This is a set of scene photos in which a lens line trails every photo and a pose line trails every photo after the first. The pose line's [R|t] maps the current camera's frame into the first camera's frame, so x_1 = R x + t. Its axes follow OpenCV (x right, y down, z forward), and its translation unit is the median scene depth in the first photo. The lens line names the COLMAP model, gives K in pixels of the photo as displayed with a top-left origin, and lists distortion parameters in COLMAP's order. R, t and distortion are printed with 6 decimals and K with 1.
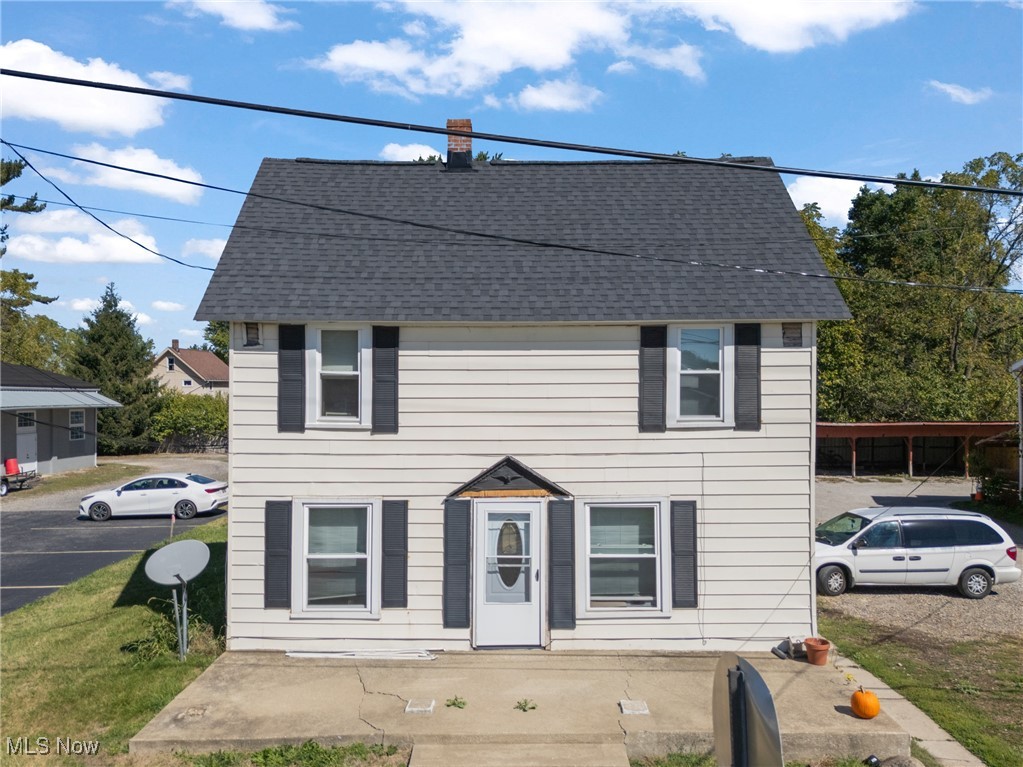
lens RADIAL K [[764.6, 0, 513.0], [0, 764.6, 388.1], [0, 0, 1]] dist [0.022244, -0.009503]
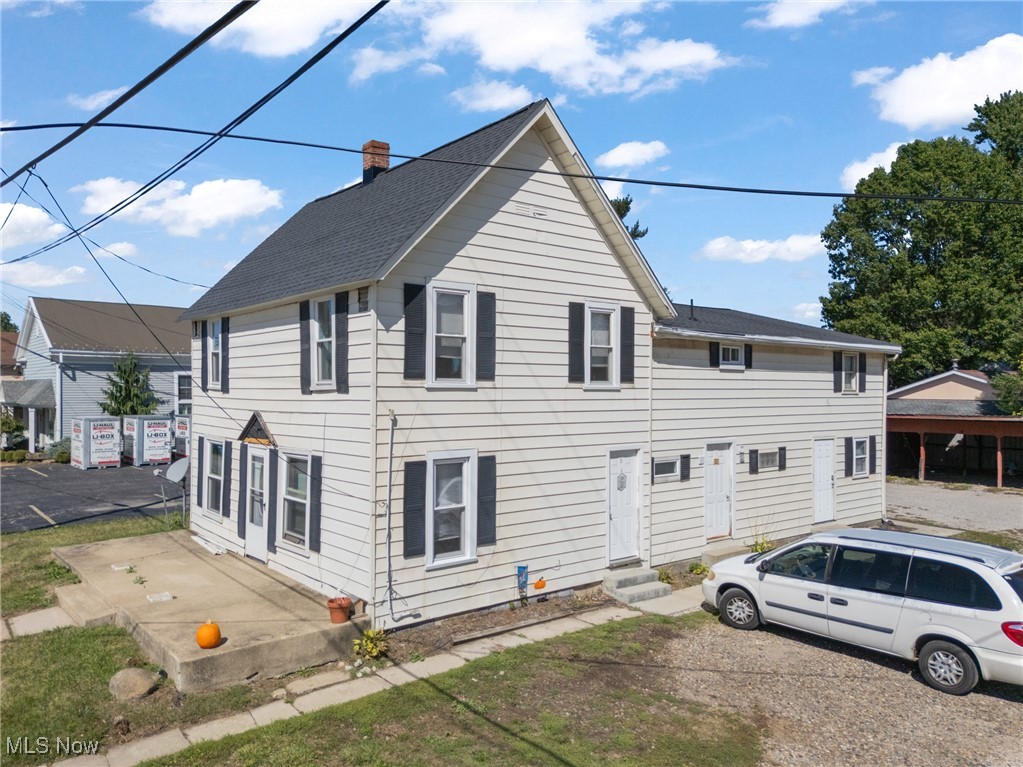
lens RADIAL K [[764.6, 0, 513.9], [0, 764.6, 394.0], [0, 0, 1]] dist [0.022244, -0.009503]
pose [[0.625542, 0.005405, -0.780172, 1.058869], [0.003704, 0.999944, 0.009897, 0.038865], [0.780182, -0.009081, 0.625487, 0.438854]]
